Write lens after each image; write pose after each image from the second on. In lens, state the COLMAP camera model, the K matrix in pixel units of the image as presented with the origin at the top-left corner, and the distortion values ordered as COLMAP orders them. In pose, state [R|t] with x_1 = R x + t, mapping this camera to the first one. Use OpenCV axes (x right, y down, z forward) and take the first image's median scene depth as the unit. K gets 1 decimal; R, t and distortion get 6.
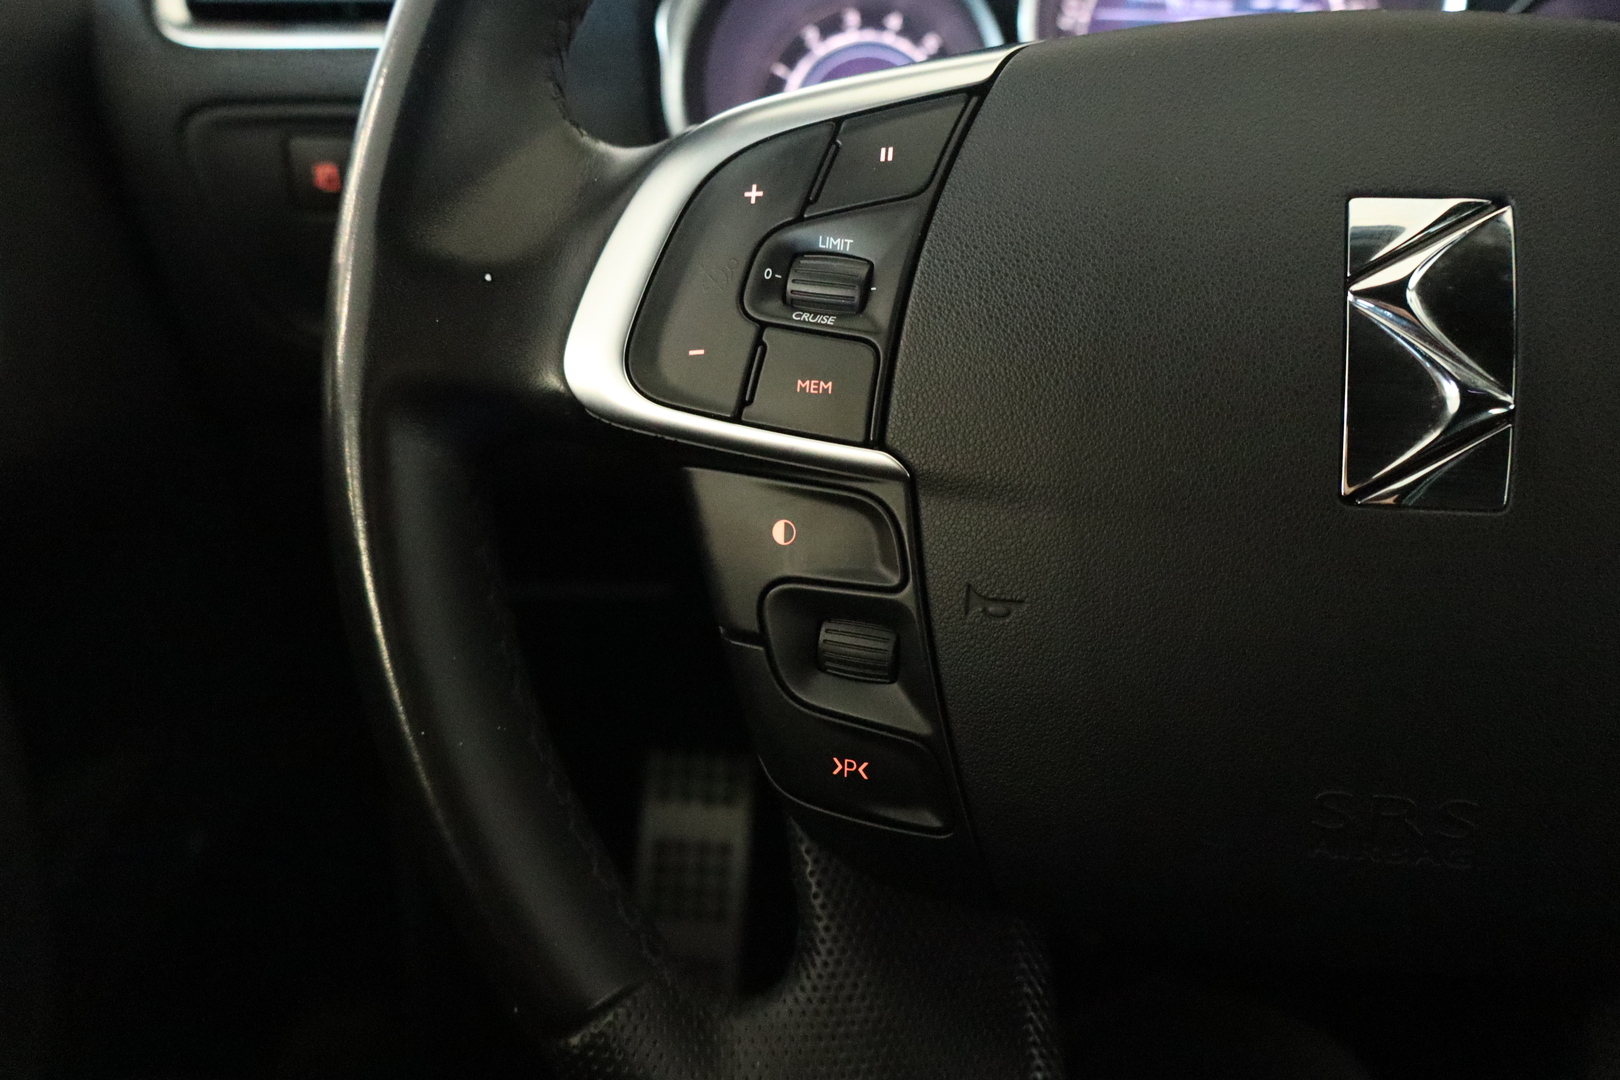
lens RADIAL K [[1324.3, 0, 811.5], [0, 1324.3, 529.5], [0, 0, 1]] dist [-0.002439, -0.001370]
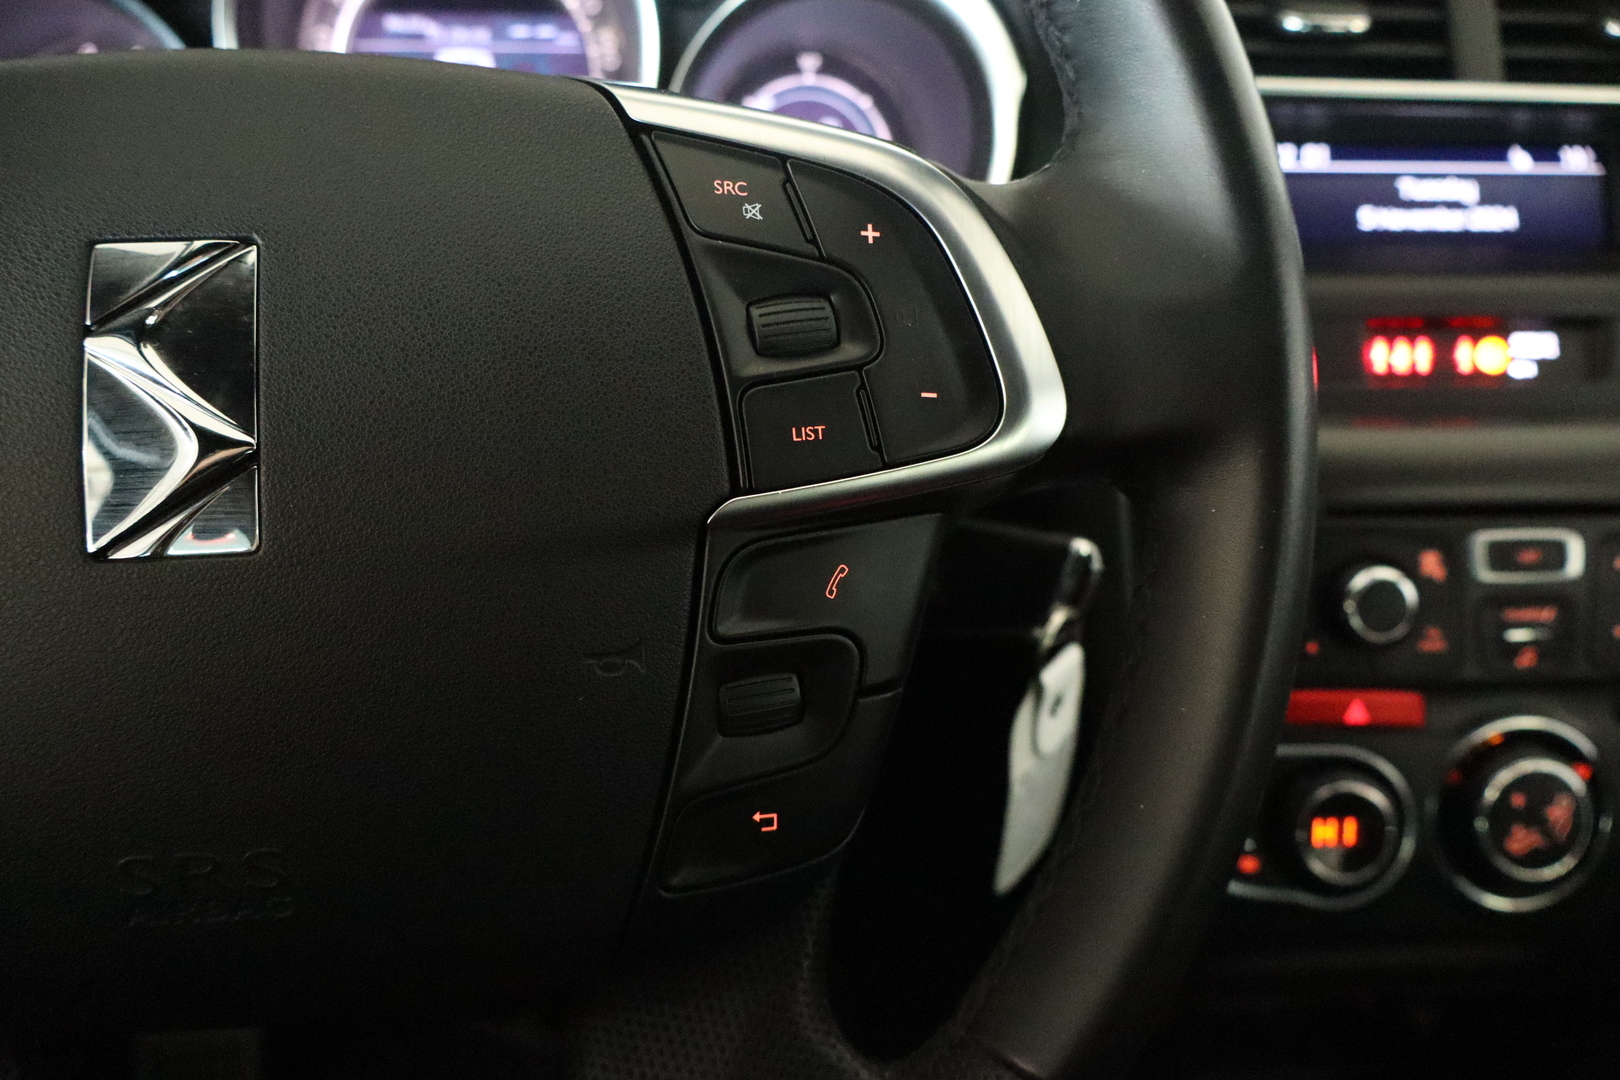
lens RADIAL K [[1324.3, 0, 802.6], [0, 1324.3, 528.9], [0, 0, 1]] dist [-0.002439, -0.001370]
pose [[0.976123, -0.092431, 0.196572, 0.635928], [0.095256, 0.995441, -0.004945, 0.010587], [-0.195218, 0.023551, 0.980477, -0.044786]]
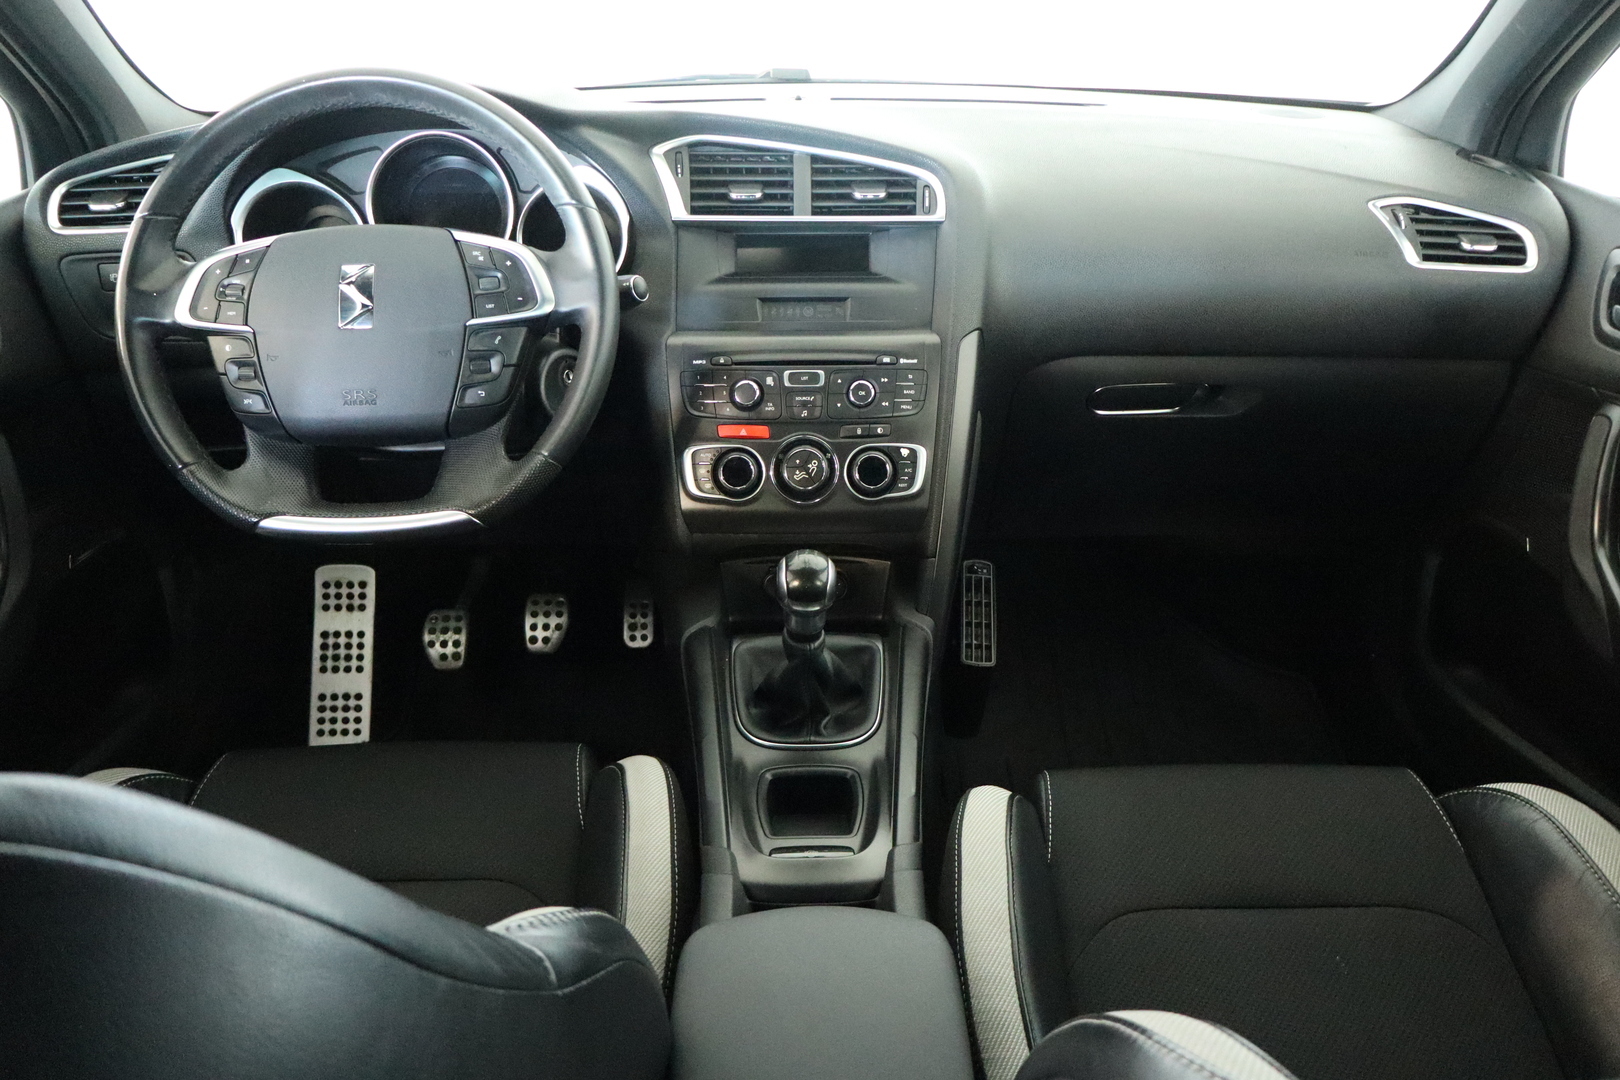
lens RADIAL K [[1324.3, 0, 815.3], [0, 1324.3, 509.4], [0, 0, 1]] dist [-0.002439, -0.001370]
pose [[0.989074, -0.073125, 0.128002, 1.275484], [0.083418, 0.993536, -0.076990, 1.012059], [-0.121545, 0.086827, 0.988781, -3.438770]]
